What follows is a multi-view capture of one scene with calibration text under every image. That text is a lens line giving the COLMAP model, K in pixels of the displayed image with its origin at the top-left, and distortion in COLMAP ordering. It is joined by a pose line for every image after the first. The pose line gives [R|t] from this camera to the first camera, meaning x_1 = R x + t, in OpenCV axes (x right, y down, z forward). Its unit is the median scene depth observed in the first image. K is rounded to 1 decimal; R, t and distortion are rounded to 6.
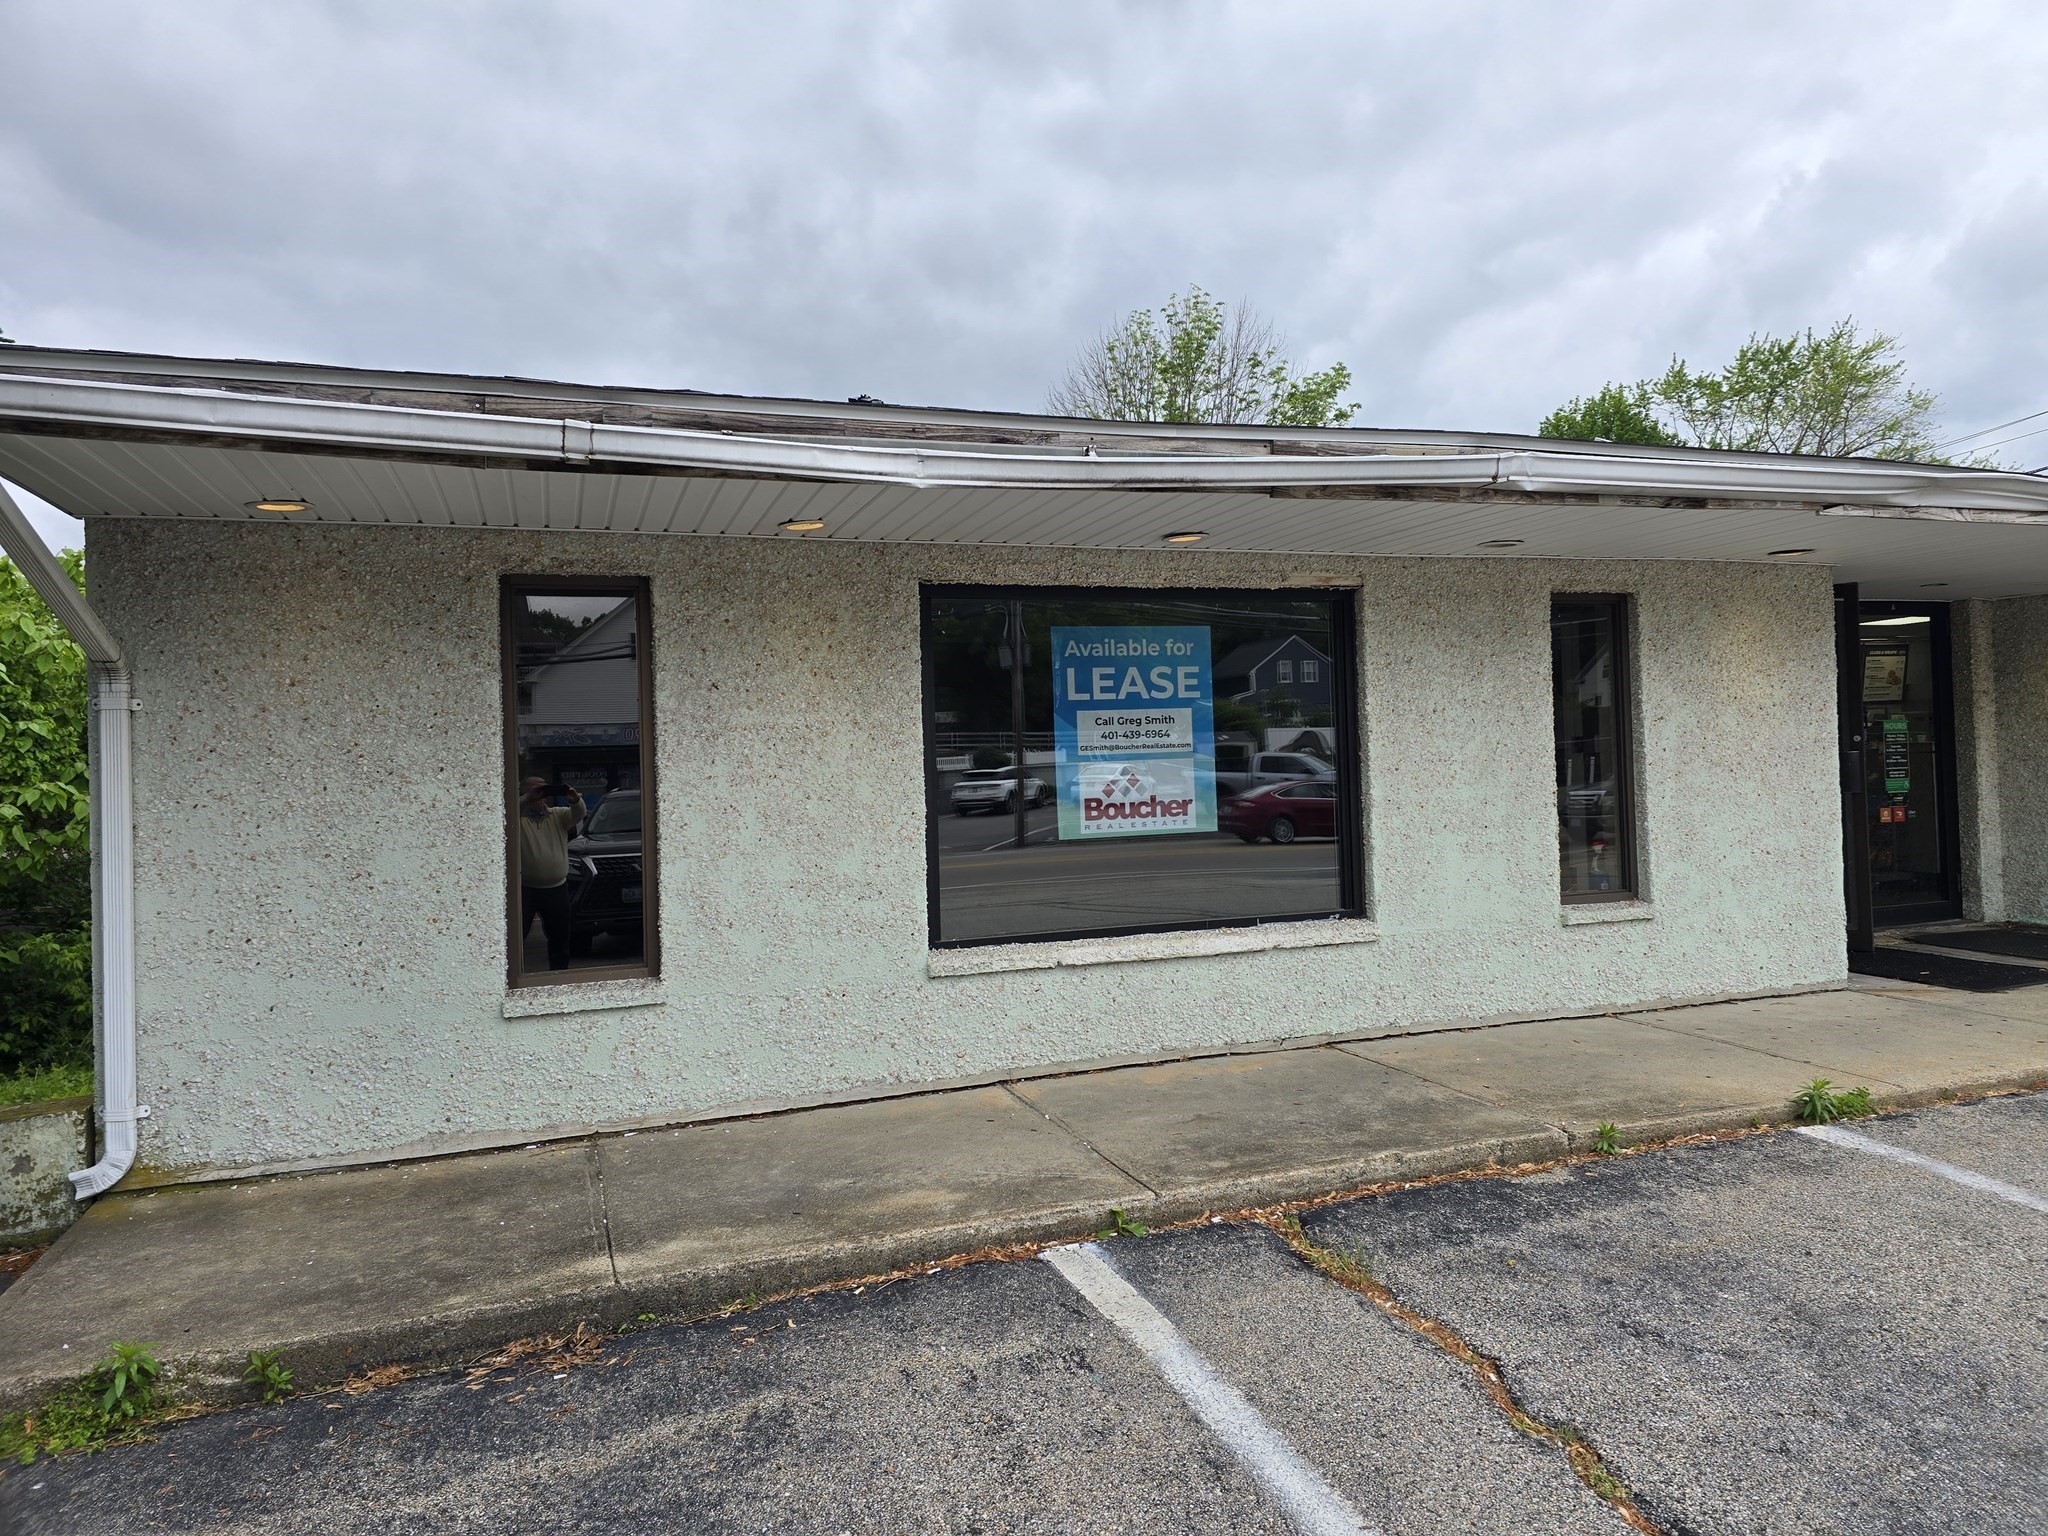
lens RADIAL K [[1338.3, 0, 1024.9], [0, 1338.3, 710.0], [0, 0, 1]] dist [0.133477, -0.149830]
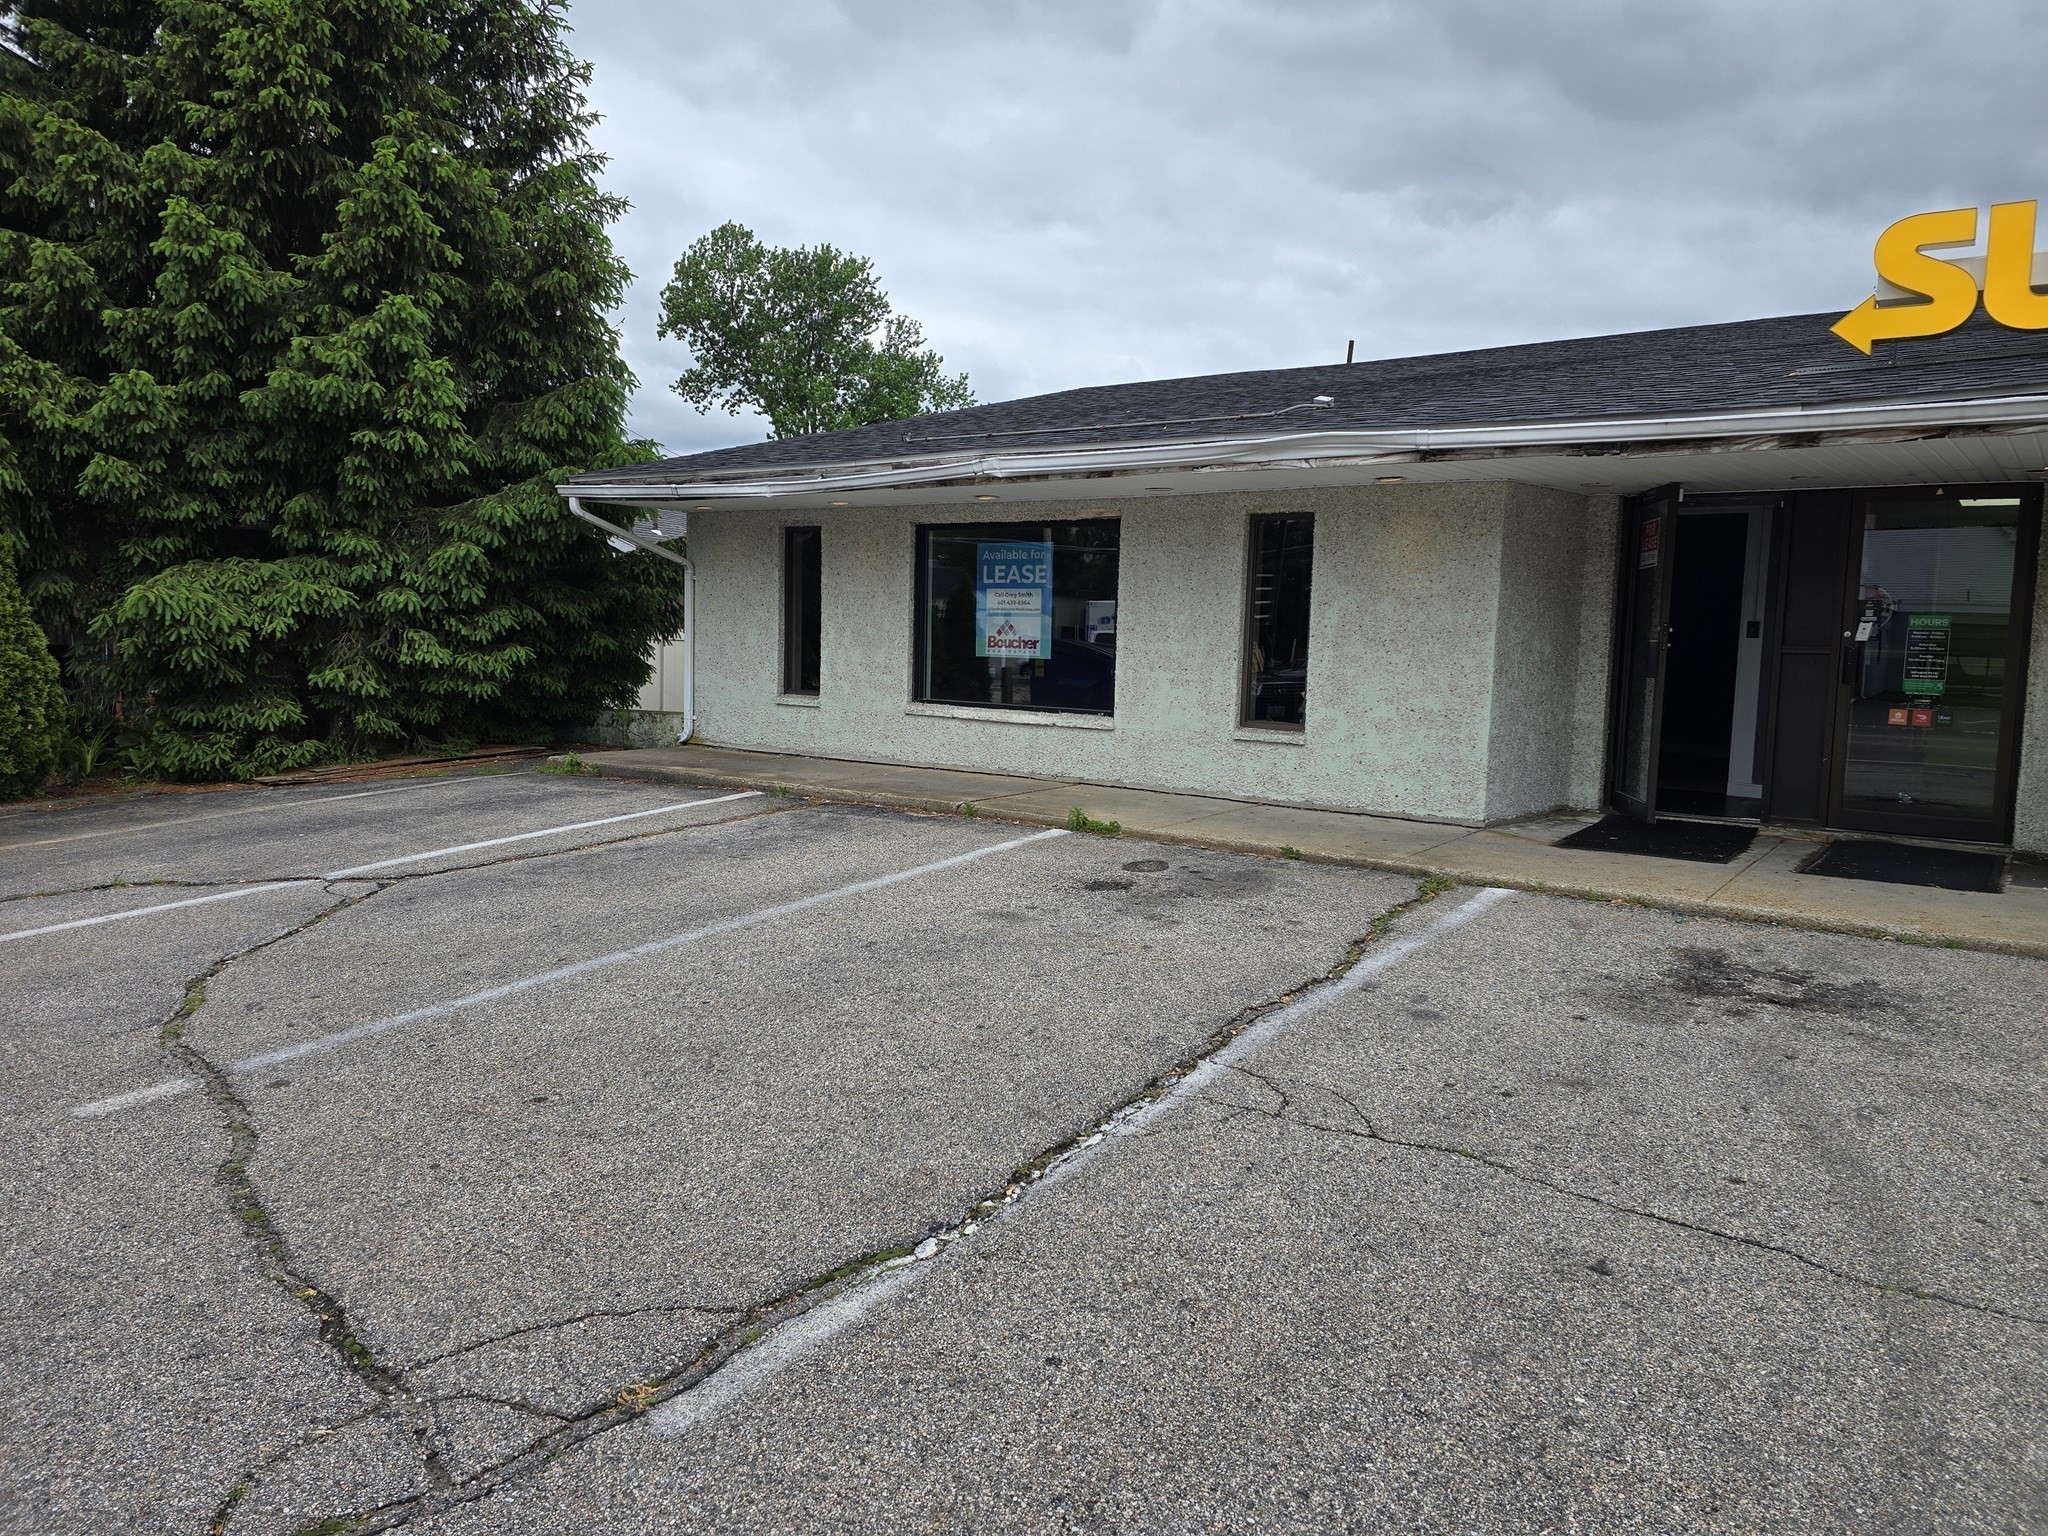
lens RADIAL K [[1338.3, 0, 1024.9], [0, 1338.3, 710.0], [0, 0, 1]] dist [0.133477, -0.149830]
pose [[0.558394, 0.100291, -0.823491, 1.570468], [-0.008477, 0.993303, 0.115223, -0.045696], [0.829532, -0.057359, 0.555505, -0.013013]]
